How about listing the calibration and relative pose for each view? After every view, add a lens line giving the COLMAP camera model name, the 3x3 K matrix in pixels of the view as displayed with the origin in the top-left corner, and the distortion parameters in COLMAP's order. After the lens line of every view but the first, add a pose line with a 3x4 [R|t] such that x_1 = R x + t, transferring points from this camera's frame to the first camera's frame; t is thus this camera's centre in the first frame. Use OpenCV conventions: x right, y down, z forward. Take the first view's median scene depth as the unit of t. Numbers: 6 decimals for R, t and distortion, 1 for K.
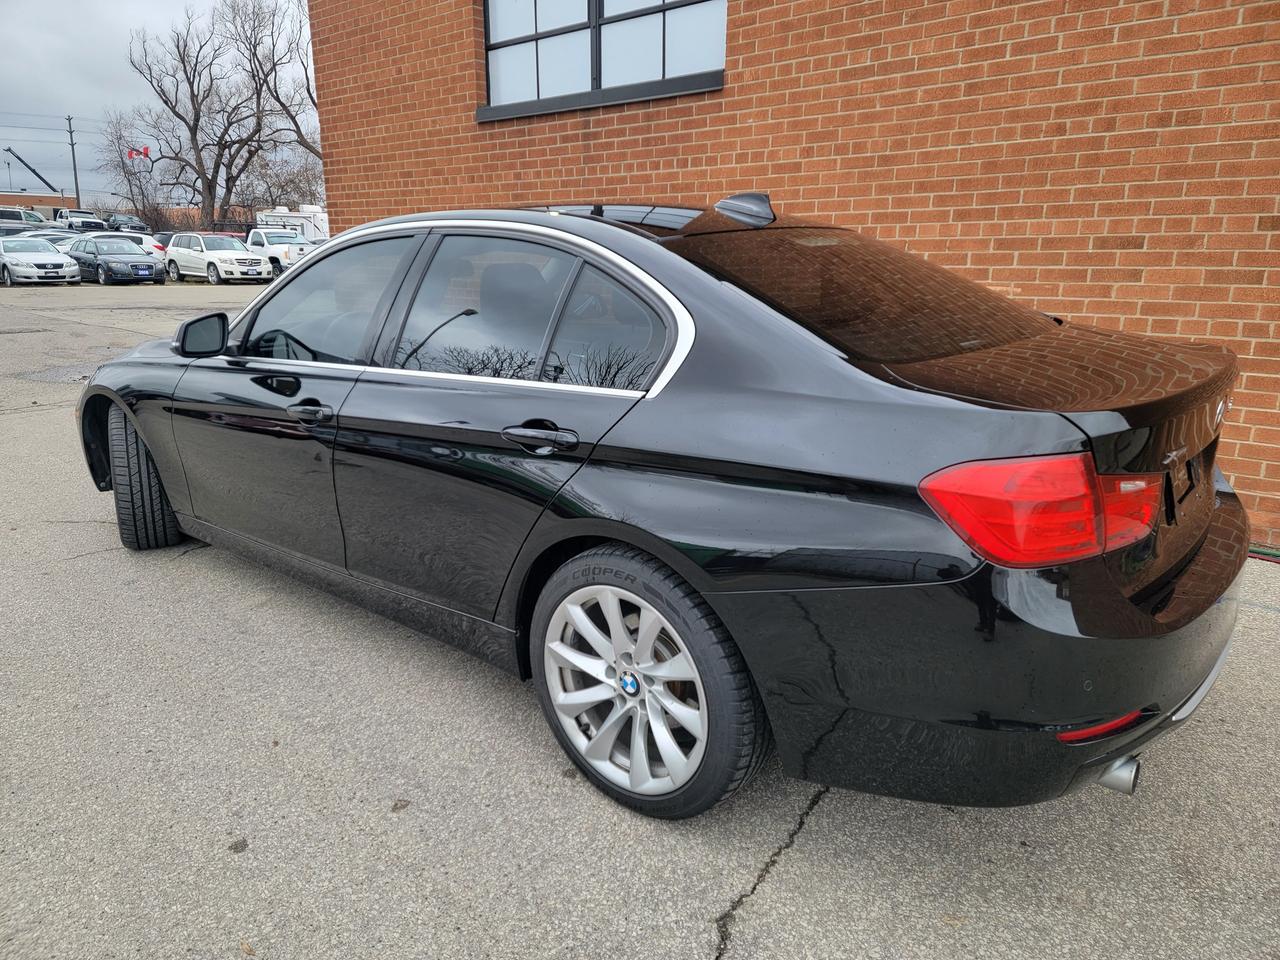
lens RADIAL K [[874.6, 0, 632.1], [0, 874.6, 471.9], [0, 0, 1]] dist [0.089785, -0.084849]
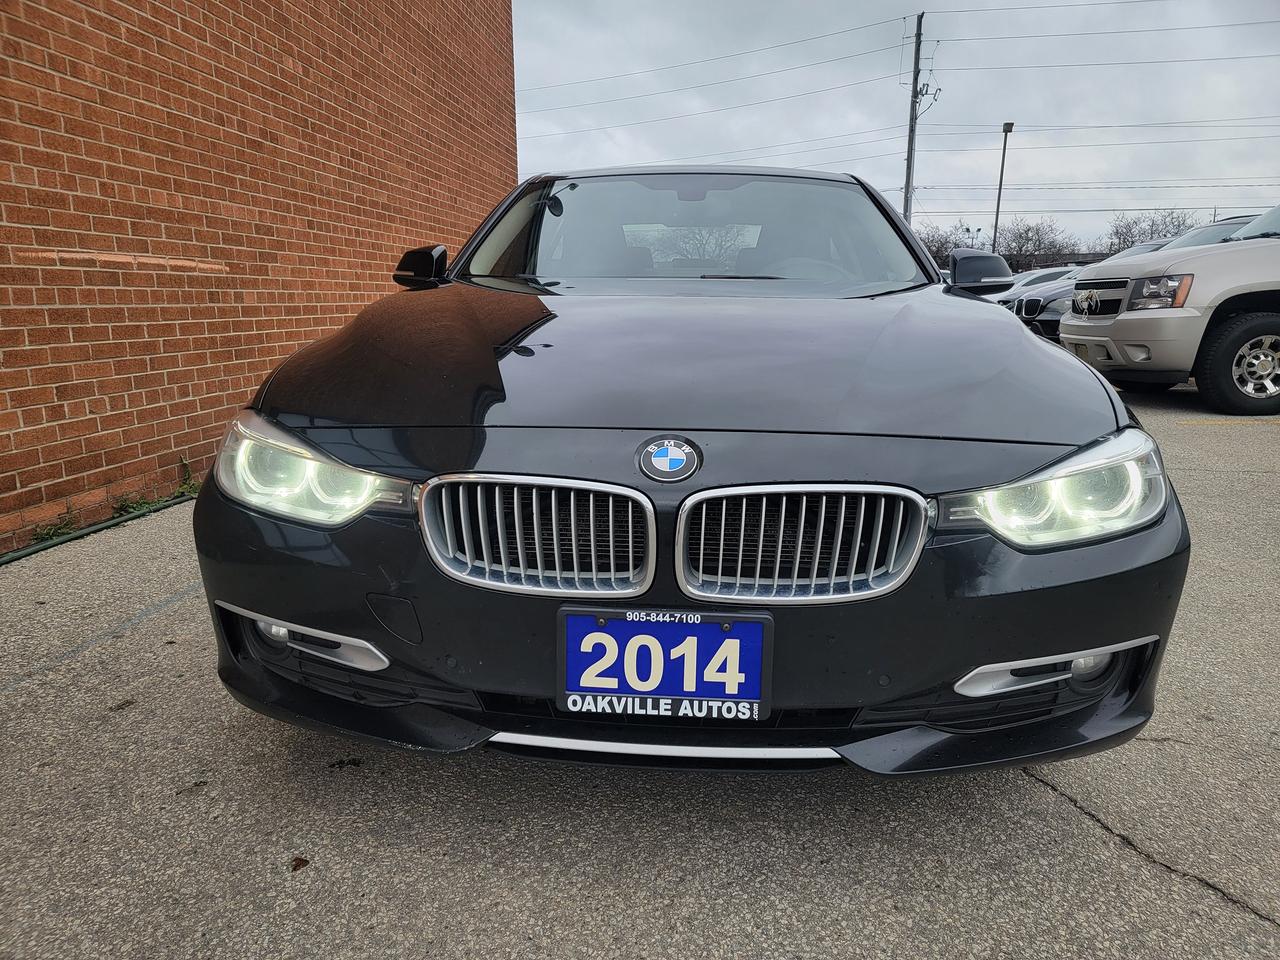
lens RADIAL K [[868.4, 0, 640.0], [0, 868.4, 480.0], [0, 0, 1]] dist [0.096256, -0.088393]
pose [[-0.580150, -0.164072, 0.797813, -0.658623], [0.202281, 0.919792, 0.336251, -0.212244], [-0.788992, 0.356459, -0.500429, 1.138973]]
